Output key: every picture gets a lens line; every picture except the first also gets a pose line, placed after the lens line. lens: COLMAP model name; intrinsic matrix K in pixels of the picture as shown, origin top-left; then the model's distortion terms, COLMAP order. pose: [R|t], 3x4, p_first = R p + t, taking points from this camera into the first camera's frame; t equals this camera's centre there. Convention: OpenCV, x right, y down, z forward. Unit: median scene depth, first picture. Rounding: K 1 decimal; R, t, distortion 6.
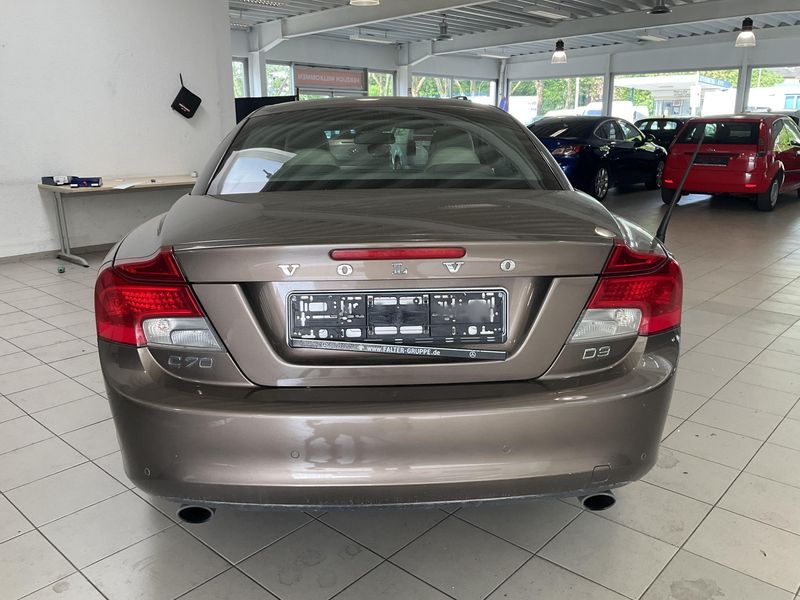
lens RADIAL K [[652.1, 0, 400.6], [0, 652.1, 298.7], [0, 0, 1]] dist [0.017193, -0.059953]
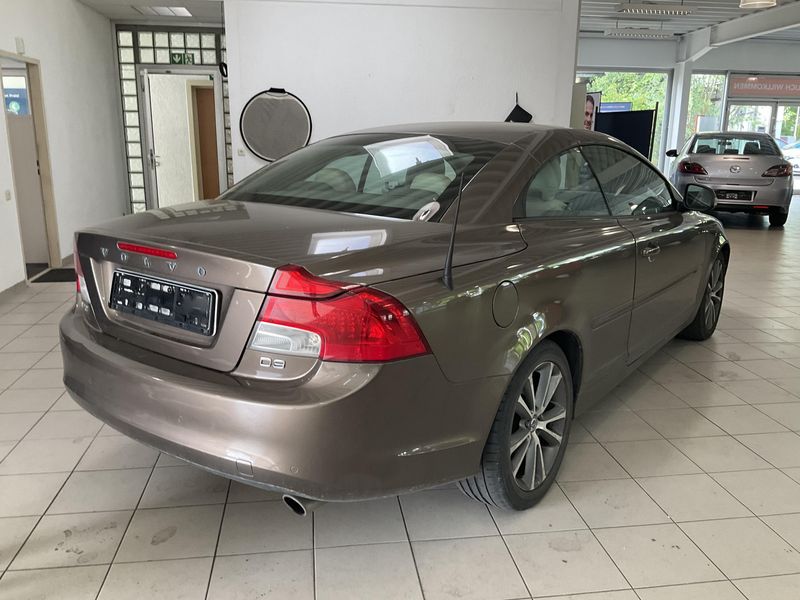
lens RADIAL K [[652.1, 0, 401.9], [0, 652.1, 297.8], [0, 0, 1]] dist [0.017193, -0.059953]
pose [[0.763557, 0.162399, -0.624986, 0.116867], [-0.172191, 0.984020, 0.045323, -0.011764], [0.622359, 0.073010, 0.779319, 0.027438]]
